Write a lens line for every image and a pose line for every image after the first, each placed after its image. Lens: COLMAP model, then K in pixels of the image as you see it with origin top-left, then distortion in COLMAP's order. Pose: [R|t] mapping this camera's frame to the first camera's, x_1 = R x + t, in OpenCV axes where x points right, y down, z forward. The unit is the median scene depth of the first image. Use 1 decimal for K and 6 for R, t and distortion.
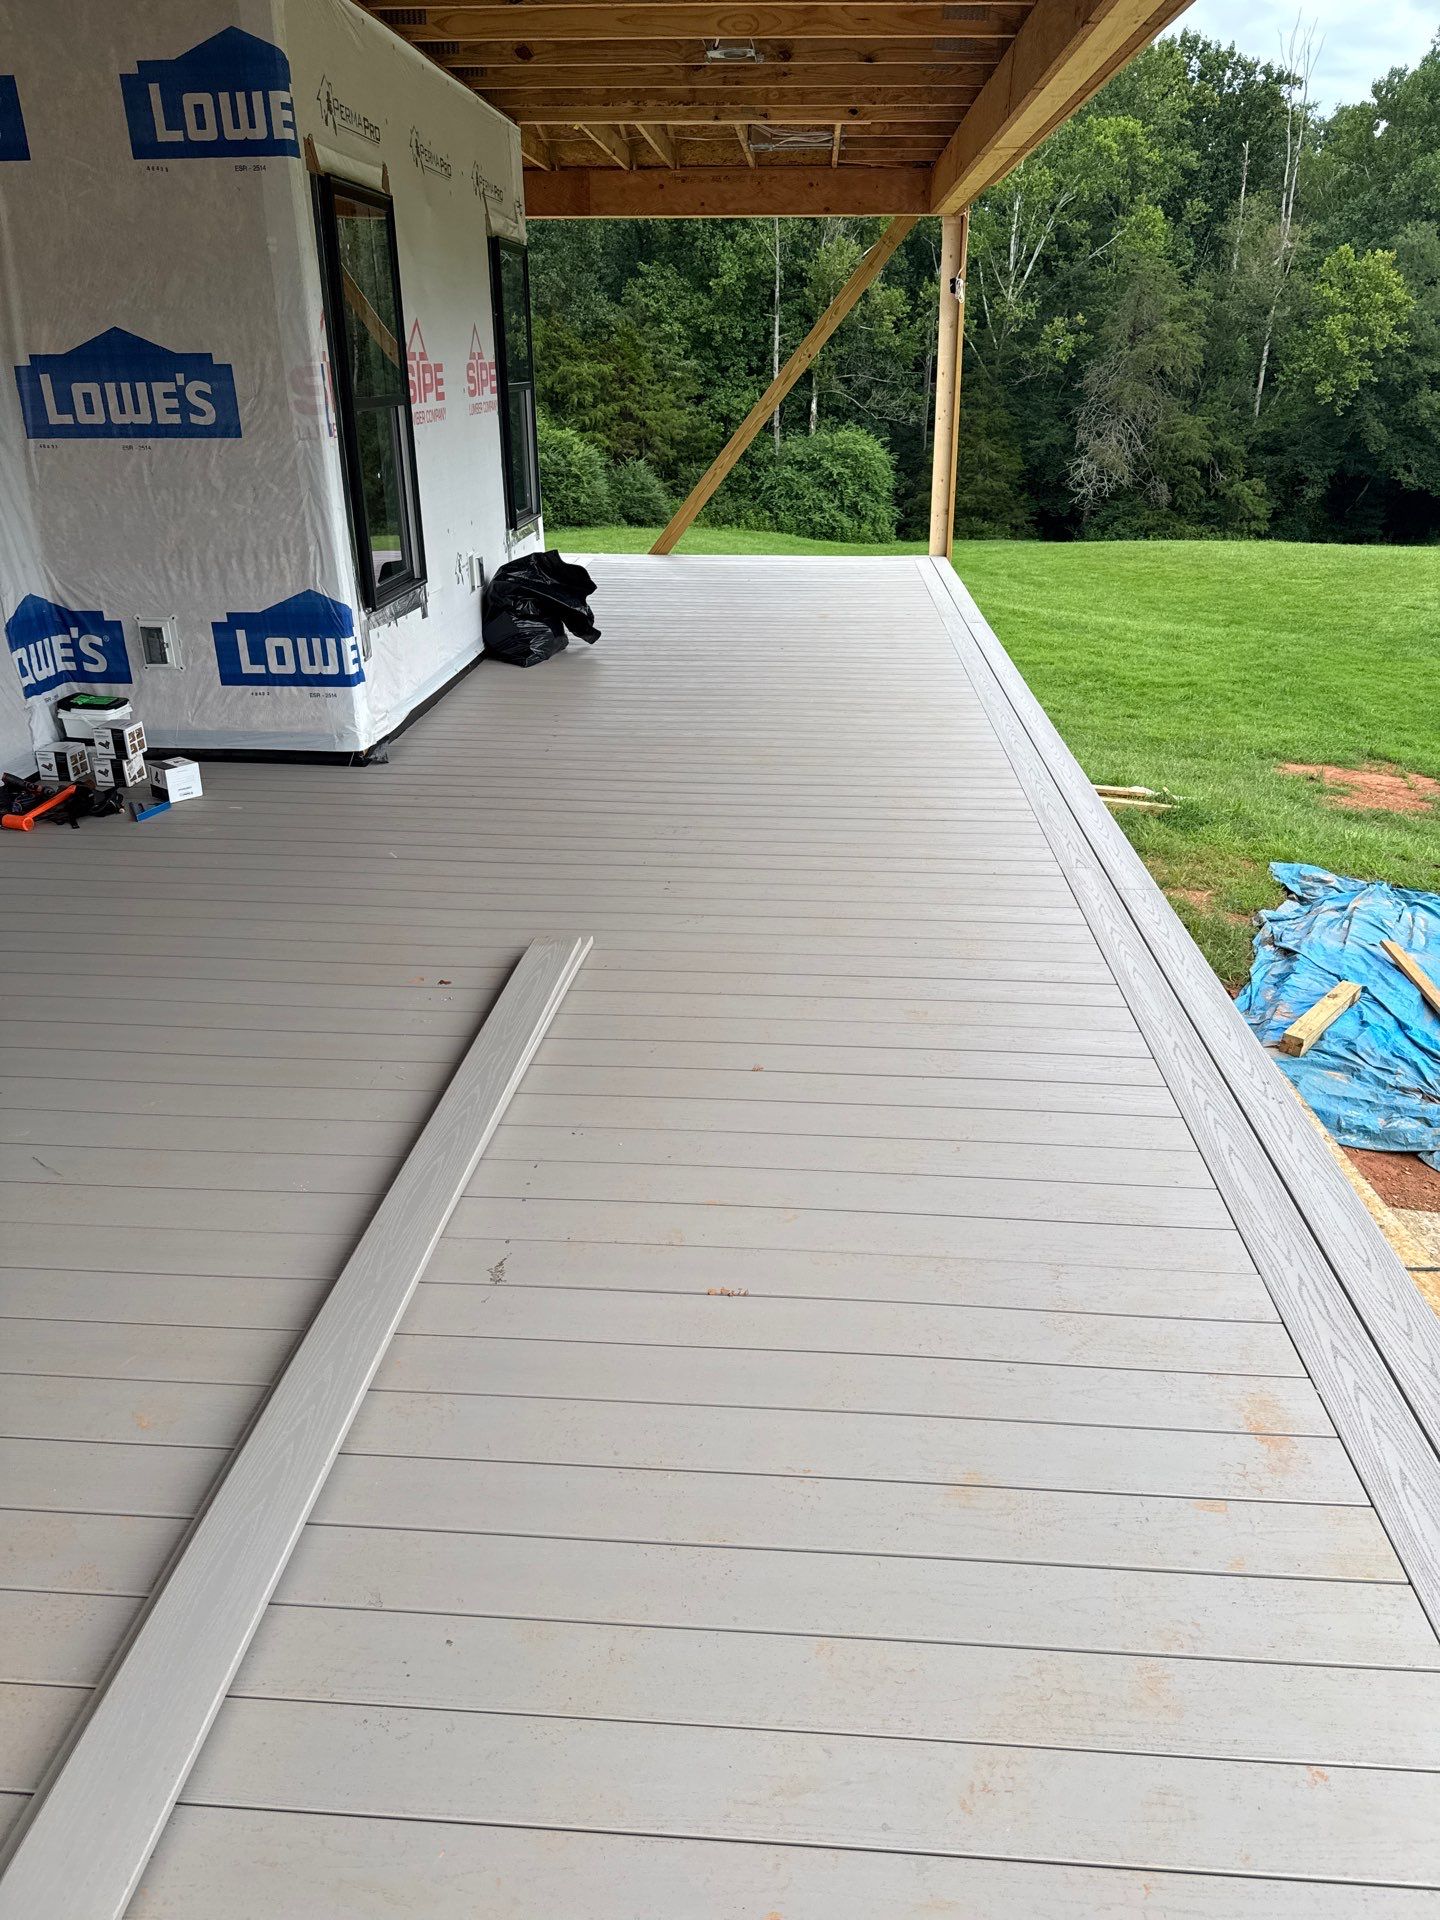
lens RADIAL K [[1349.9, 0, 734.6], [0, 1349.9, 973.8], [0, 0, 1]] dist [0.042074, -0.040714]
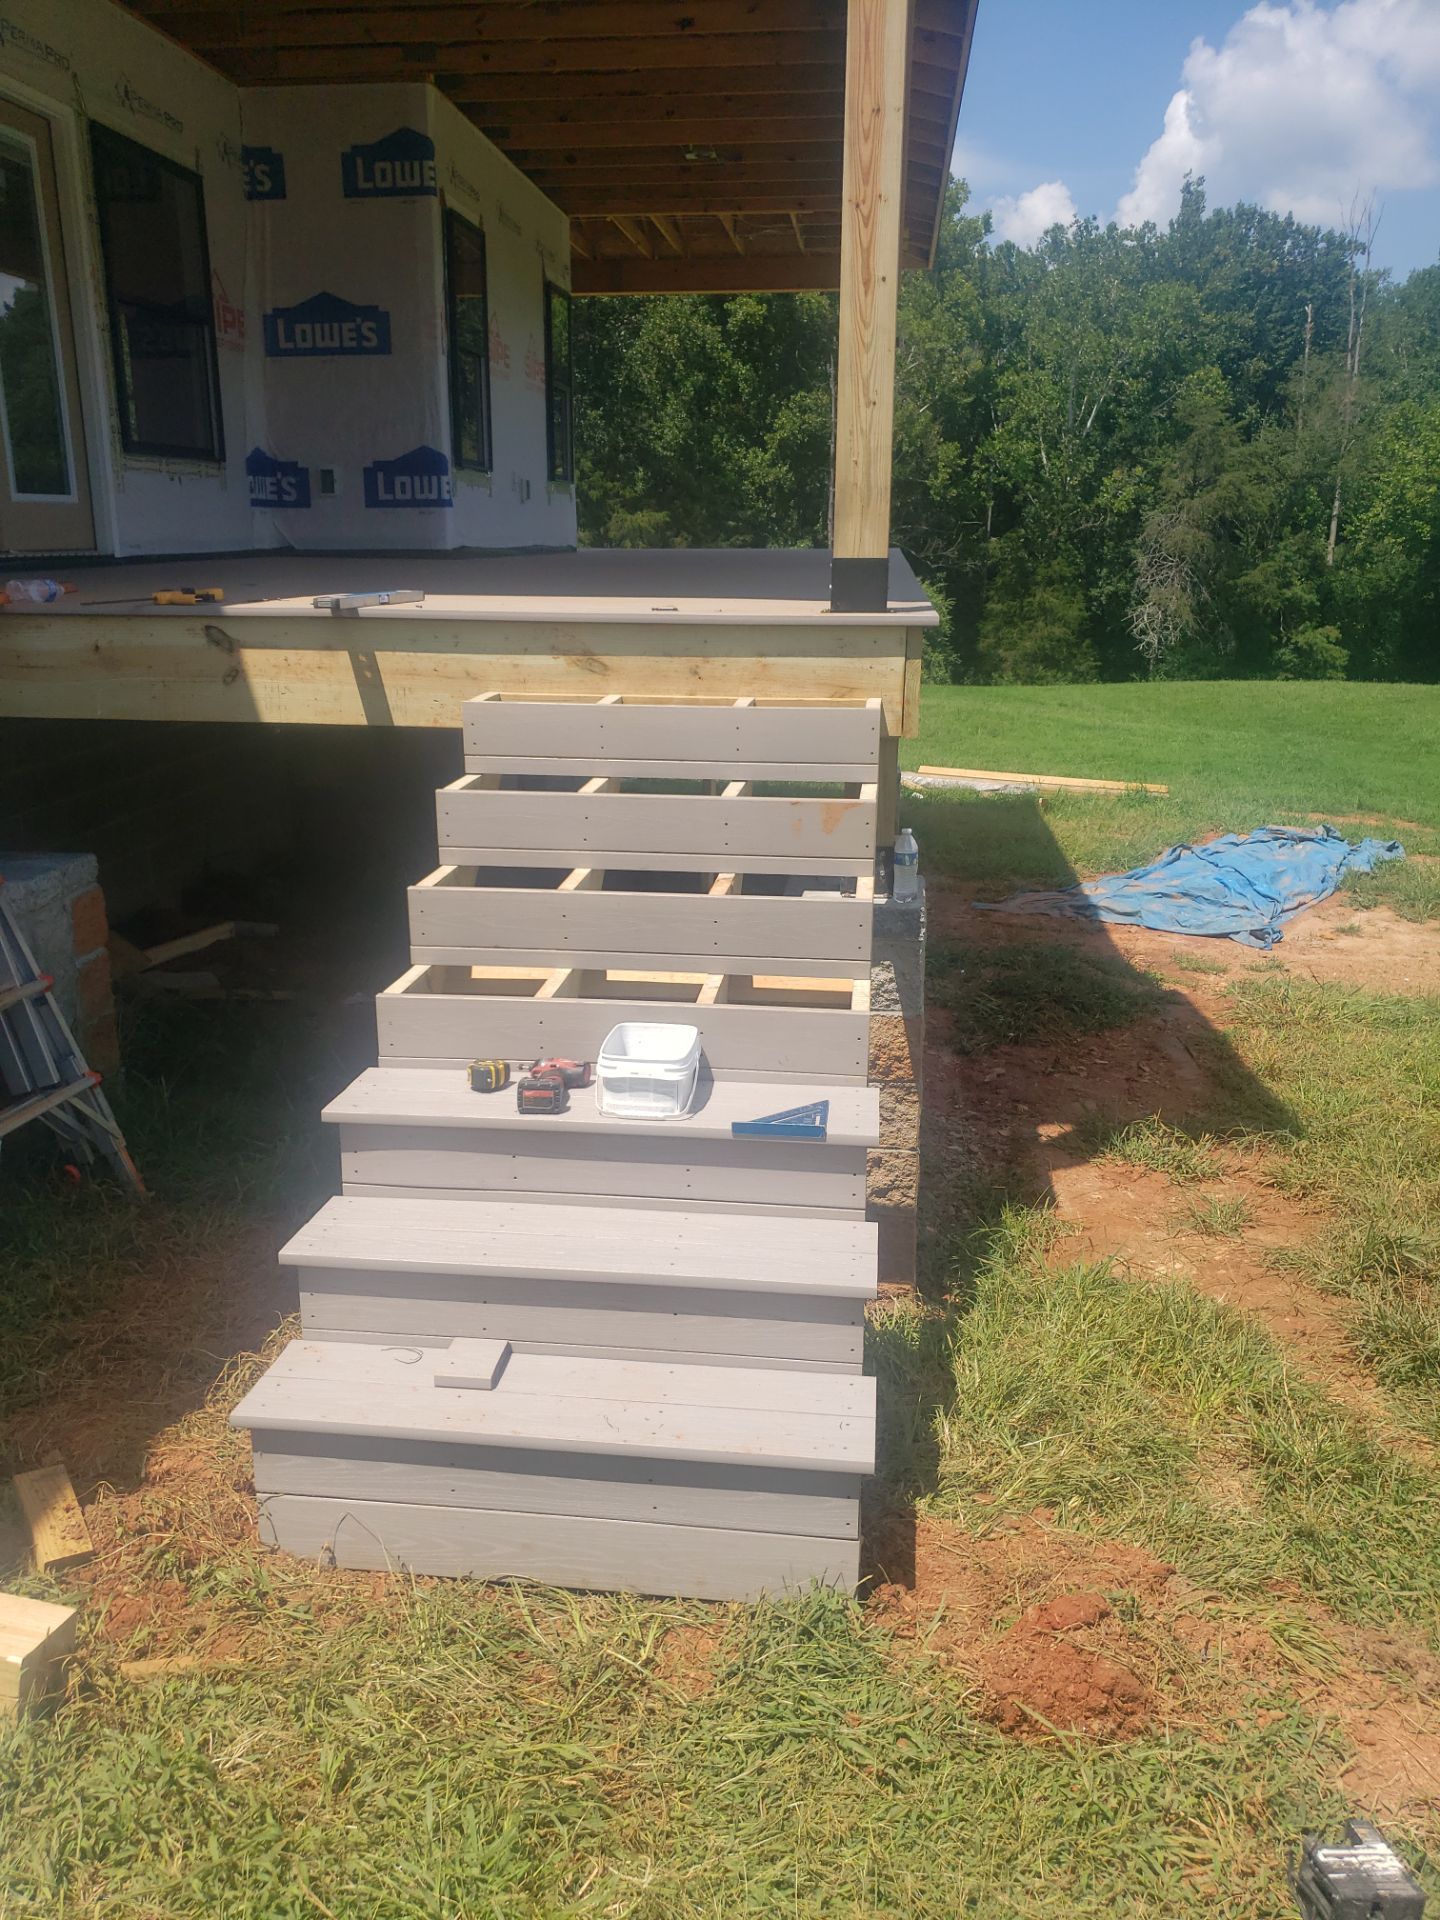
lens RADIAL K [[1498.9, 0, 701.3], [0, 1498.9, 947.1], [0, 0, 1]] dist [0.016508, 0.012819]
pose [[0.997935, 0.016566, -0.062064, 0.076021], [-0.025997, 0.987670, -0.154376, 0.310130], [0.058741, 0.155670, 0.986061, -0.357068]]
